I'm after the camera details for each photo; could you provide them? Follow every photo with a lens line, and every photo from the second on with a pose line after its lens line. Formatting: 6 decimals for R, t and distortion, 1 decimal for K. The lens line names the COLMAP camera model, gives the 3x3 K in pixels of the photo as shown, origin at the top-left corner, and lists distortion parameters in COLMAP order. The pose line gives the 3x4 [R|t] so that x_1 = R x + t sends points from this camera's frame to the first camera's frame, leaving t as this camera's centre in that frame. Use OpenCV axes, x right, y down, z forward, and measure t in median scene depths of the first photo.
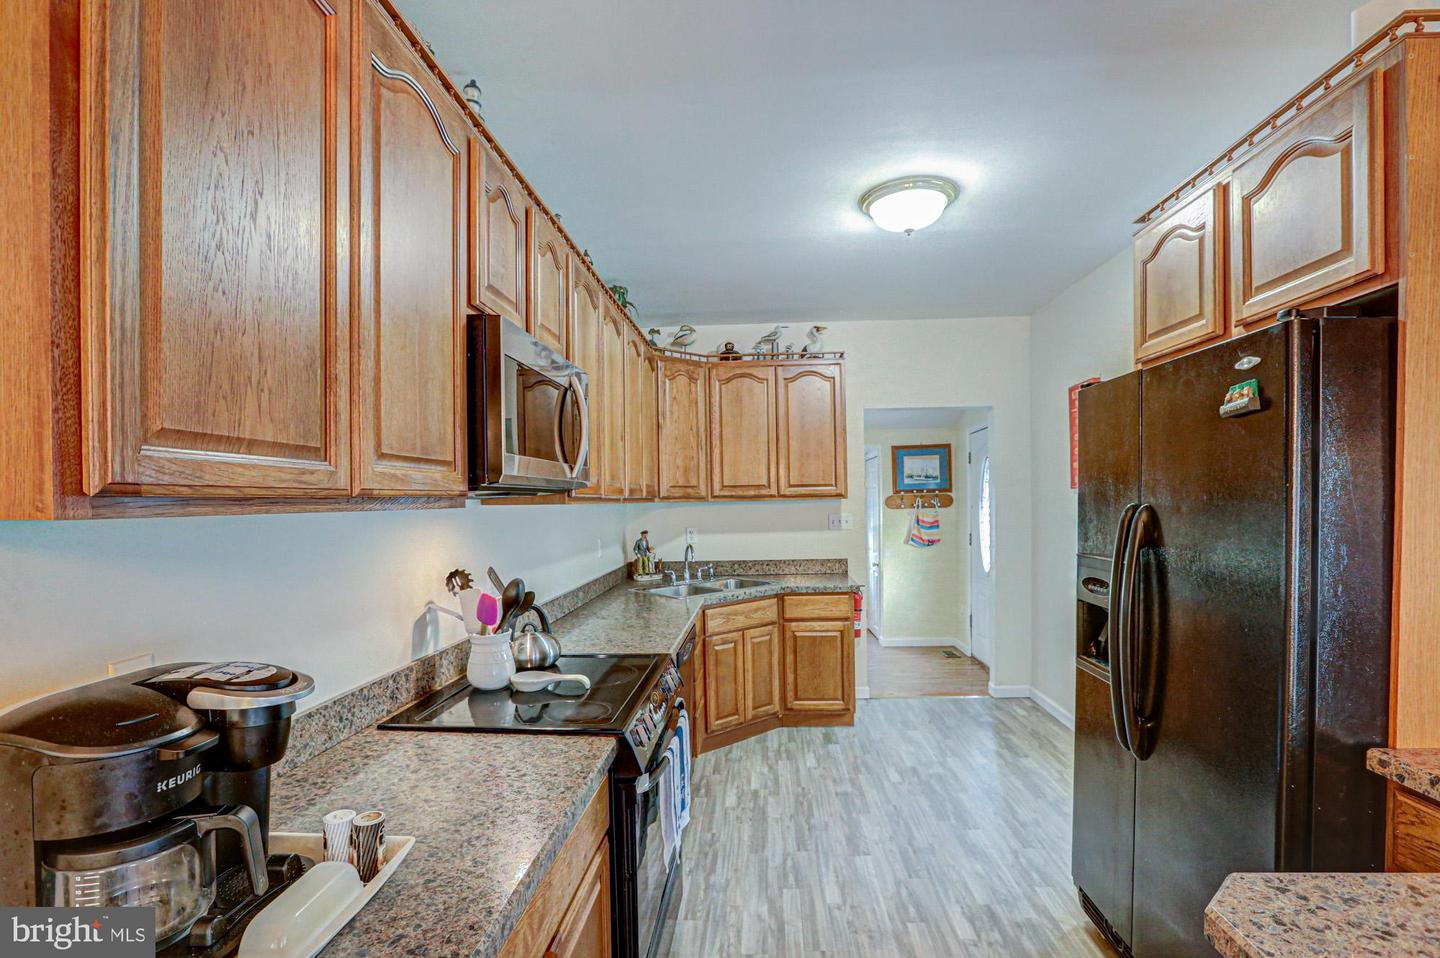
lens RADIAL K [[658.6, 0, 712.9], [0, 658.6, 486.3], [0, 0, 1]] dist [-0.021519, 0.000617]
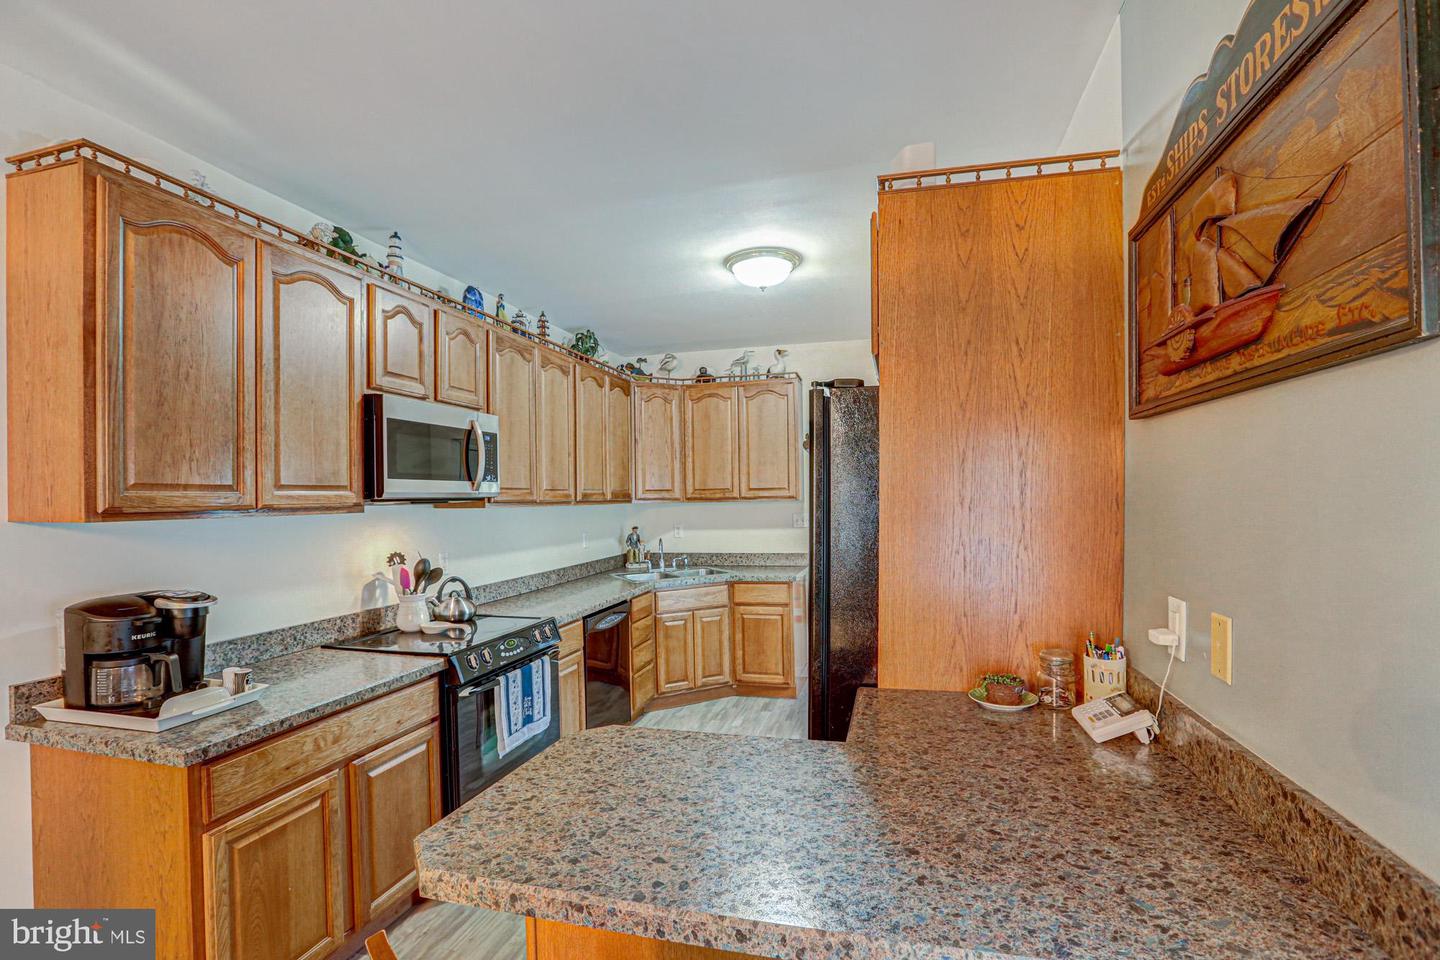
lens RADIAL K [[664.9, 0, 719.3], [0, 664.9, 472.8], [0, 0, 1]] dist [0.002201, 0.000391]
pose [[0.982018, -0.002400, -0.188770, 0.319748], [0.000212, 0.999933, -0.011611, -0.018637], [0.188785, 0.011362, 0.981953, -0.184305]]
